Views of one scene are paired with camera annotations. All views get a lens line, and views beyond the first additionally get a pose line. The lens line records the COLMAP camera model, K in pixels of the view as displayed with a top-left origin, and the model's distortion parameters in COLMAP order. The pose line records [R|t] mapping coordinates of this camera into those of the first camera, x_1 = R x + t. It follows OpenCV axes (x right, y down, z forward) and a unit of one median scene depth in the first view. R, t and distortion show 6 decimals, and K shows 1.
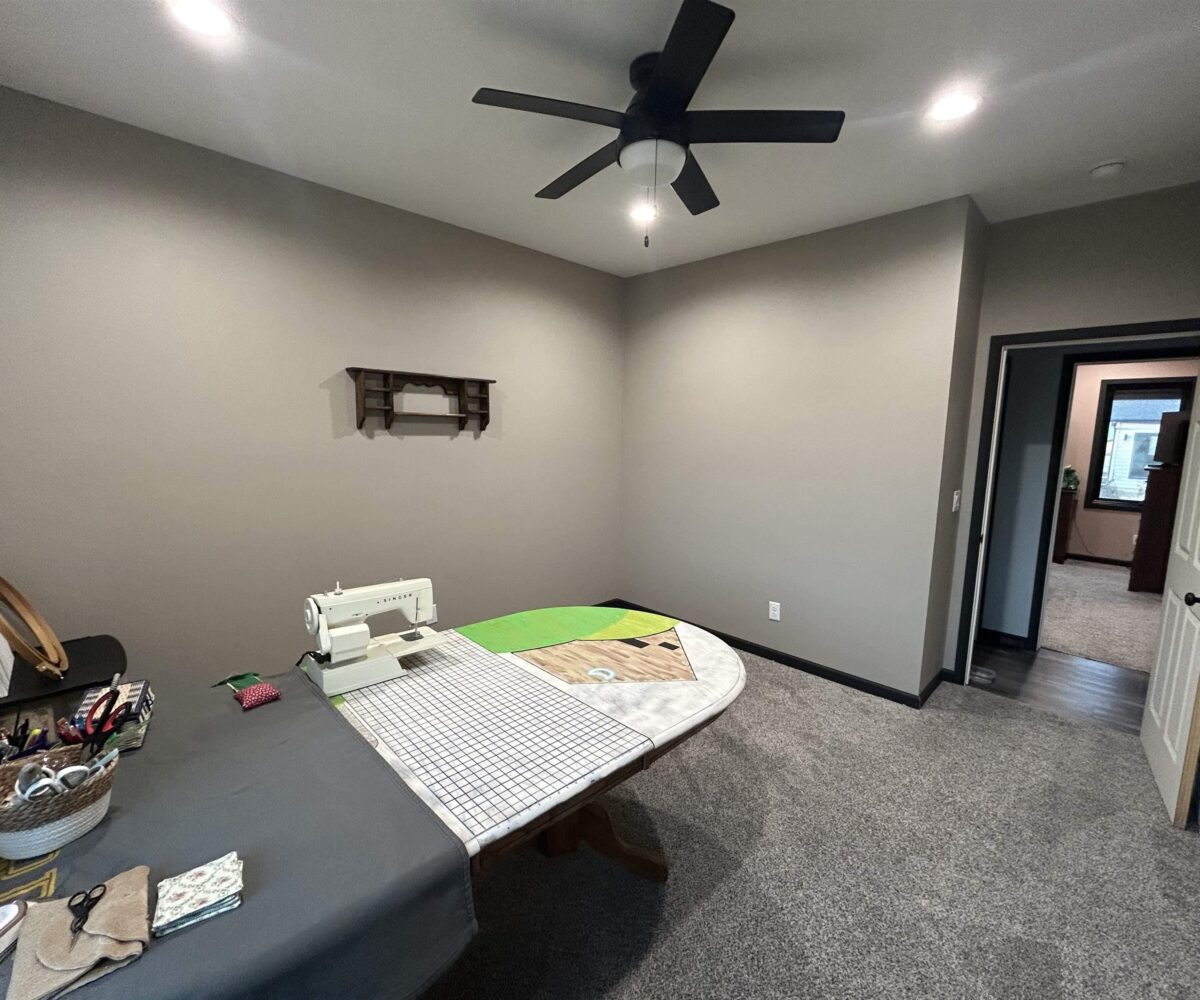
lens RADIAL K [[540.4, 0, 597.3], [0, 540.4, 499.0], [0, 0, 1]] dist [-0.001544, 0.001209]
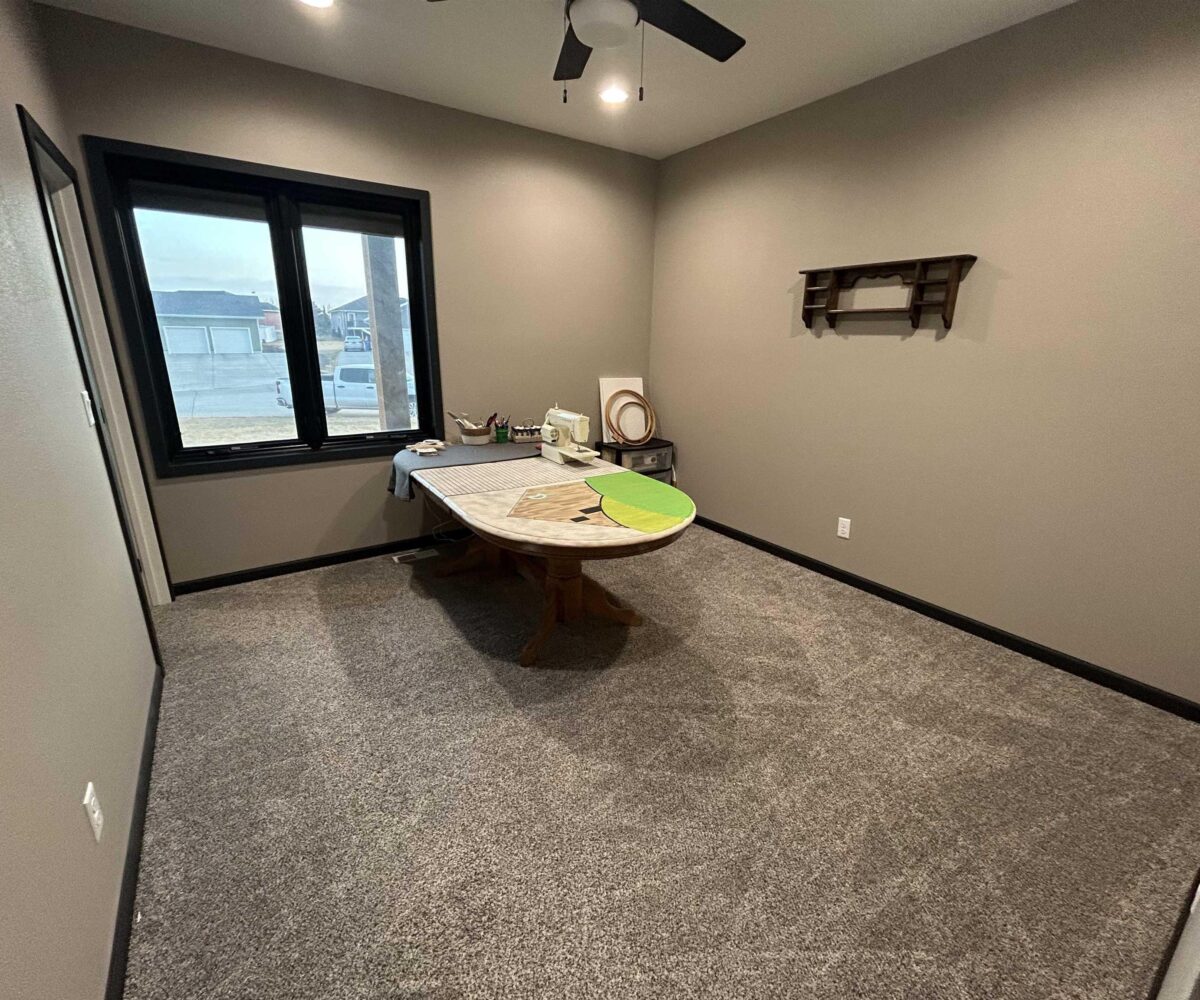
lens RADIAL K [[540.4, 0, 597.3], [0, 540.4, 499.0], [0, 0, 1]] dist [-0.001544, 0.001209]
pose [[-0.175021, 0.264697, -0.948316, 1.148530], [-0.146917, 0.945378, 0.290992, -0.086343], [0.973542, 0.190253, -0.126572, 1.169955]]
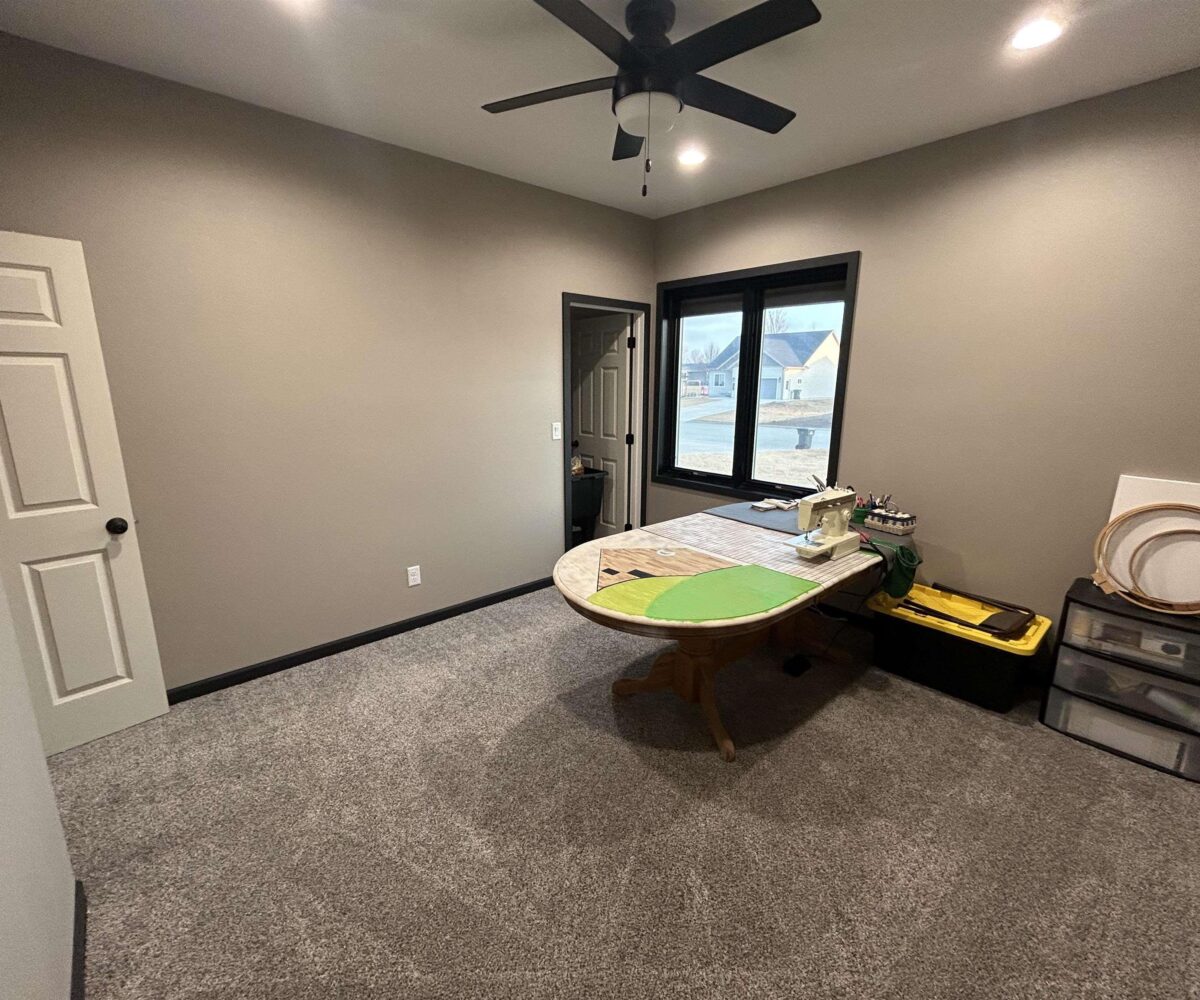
lens RADIAL K [[540.4, 0, 597.3], [0, 540.4, 499.0], [0, 0, 1]] dist [-0.001544, 0.001209]
pose [[-0.998757, -0.031131, 0.038918, 0.121942], [-0.015833, 0.938649, 0.344511, -0.265759], [-0.047256, 0.343466, -0.937975, 2.030788]]
